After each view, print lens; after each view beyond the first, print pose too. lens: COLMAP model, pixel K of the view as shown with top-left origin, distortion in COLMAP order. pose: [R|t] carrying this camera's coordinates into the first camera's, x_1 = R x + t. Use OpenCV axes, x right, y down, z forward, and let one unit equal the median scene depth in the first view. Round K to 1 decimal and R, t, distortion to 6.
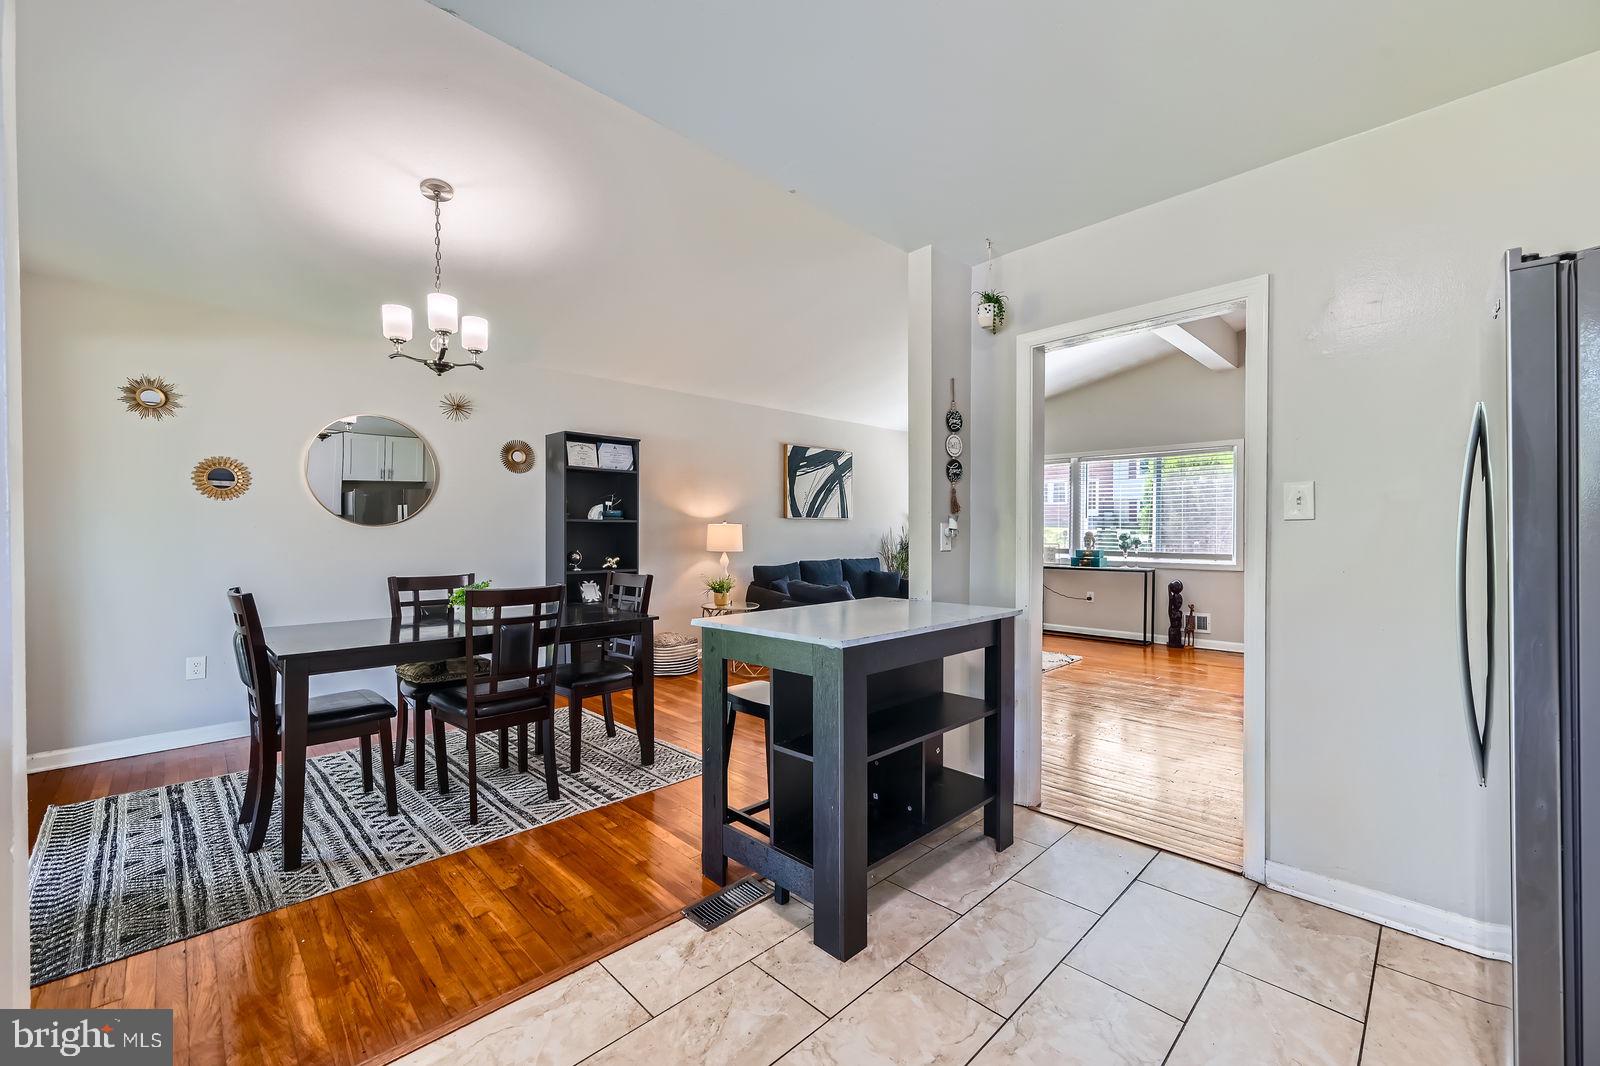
lens RADIAL K [[635.6, 0, 801.8], [0, 635.6, 537.9], [0, 0, 1]] dist [0.001116, -0.000613]
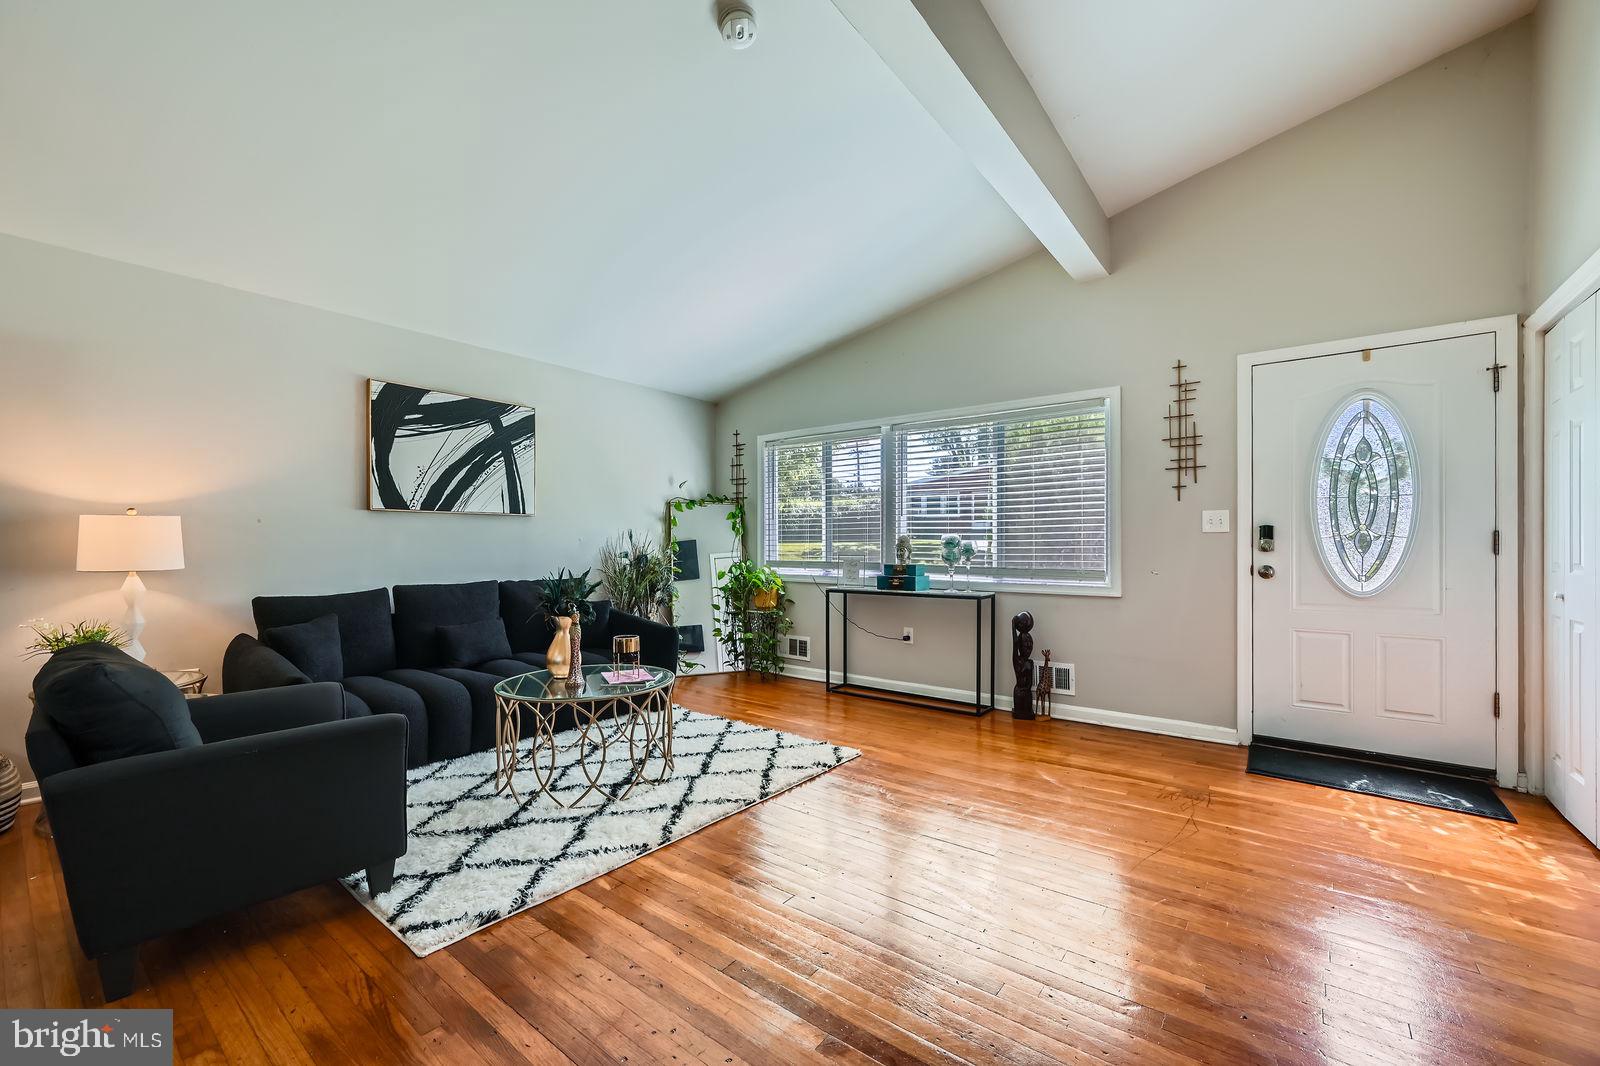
lens RADIAL K [[635.6, 0, 796.6], [0, 635.6, 548.1], [0, 0, 1]] dist [0.001116, -0.000613]
pose [[0.993149, -0.000809, 0.116855, 0.281032], [0.001624, 0.999975, -0.006872, 0.007195], [-0.116846, 0.007015, 0.993125, 0.384724]]
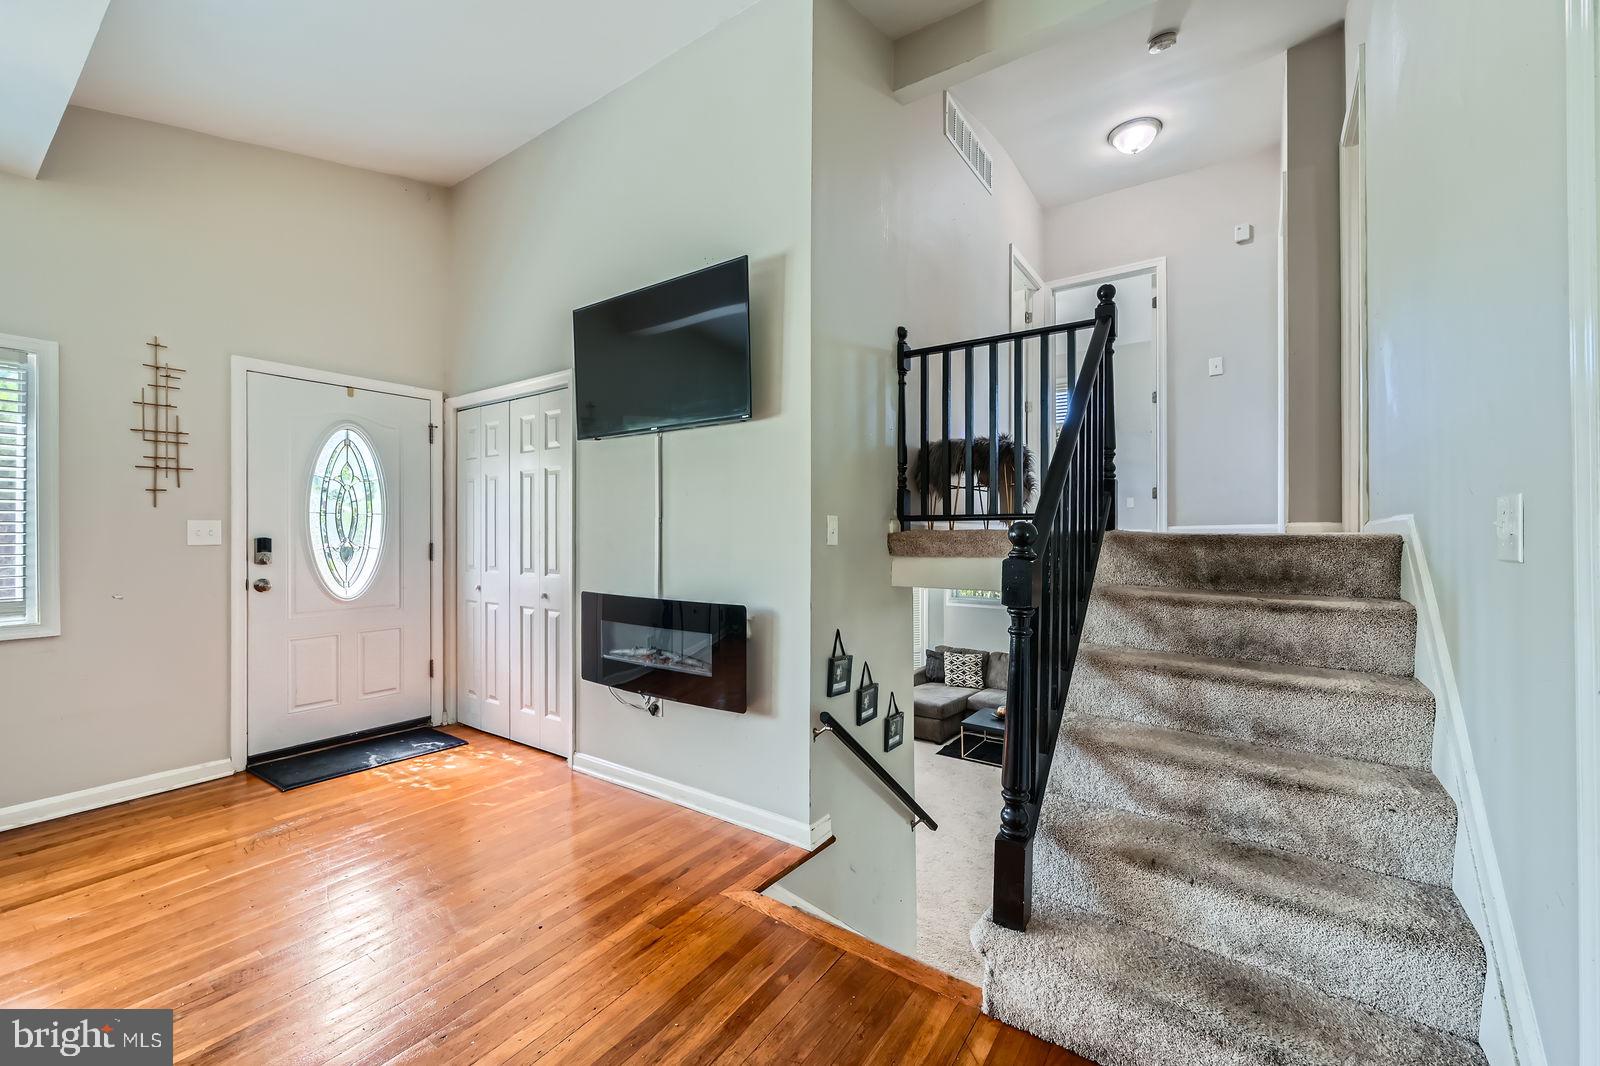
lens RADIAL K [[635.6, 0, 808.2], [0, 635.6, 530.2], [0, 0, 1]] dist [0.001116, -0.000613]
pose [[-0.167348, 0.004412, 0.985888, 0.148188], [0.011260, 0.999933, -0.002563, -0.014052], [-0.985834, 0.010672, -0.167386, 0.509383]]
